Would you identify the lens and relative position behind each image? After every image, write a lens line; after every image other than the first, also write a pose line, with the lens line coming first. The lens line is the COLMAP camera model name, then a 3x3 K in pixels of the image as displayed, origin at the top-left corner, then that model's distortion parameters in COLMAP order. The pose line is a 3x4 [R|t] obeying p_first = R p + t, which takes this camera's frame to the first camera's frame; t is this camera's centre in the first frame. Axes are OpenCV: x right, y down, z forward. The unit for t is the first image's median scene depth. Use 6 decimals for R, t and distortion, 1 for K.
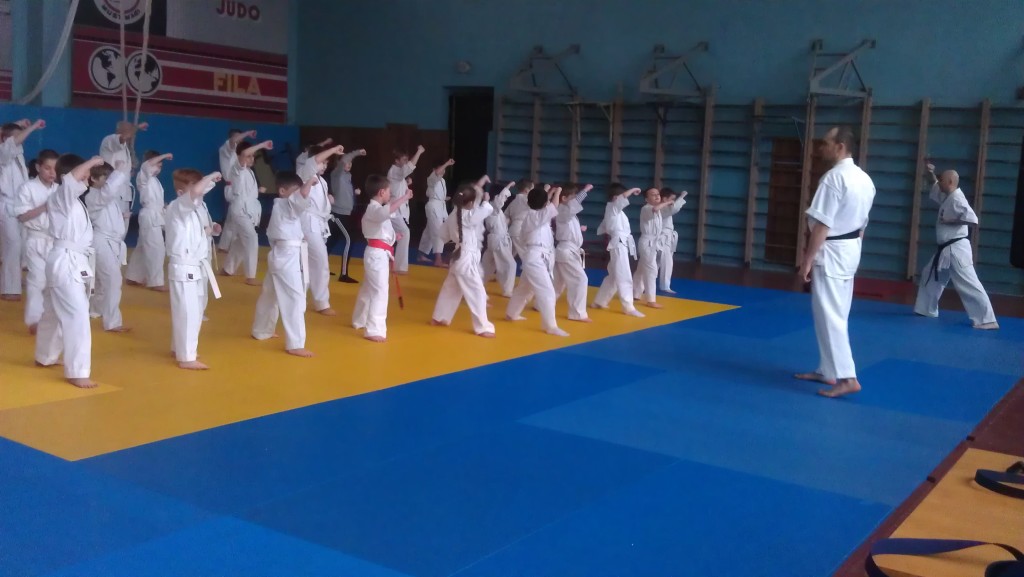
lens RADIAL K [[1031.6, 0, 512.2], [0, 1031.6, 291.3], [0, 0, 1]] dist [-0.000978, 0.000000]
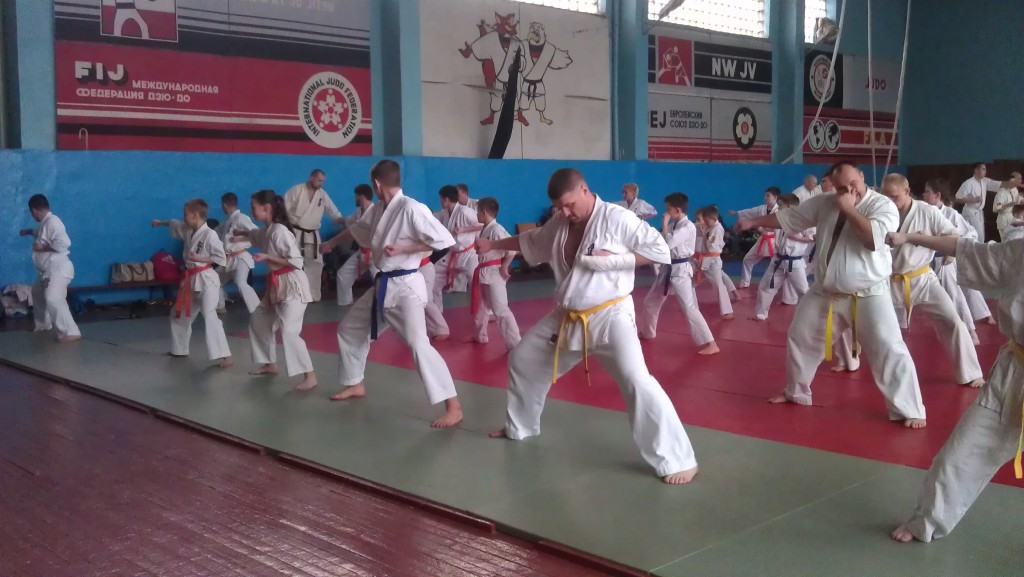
lens RADIAL K [[1039.3, 0, 492.1], [0, 1039.3, 266.6], [0, 0, 1]] dist [-0.001559, 0.000000]
pose [[0.973792, -0.041218, -0.223673, -0.491605], [0.030244, 0.998175, -0.052271, 0.023893], [0.225420, 0.044137, 0.973261, -0.457368]]
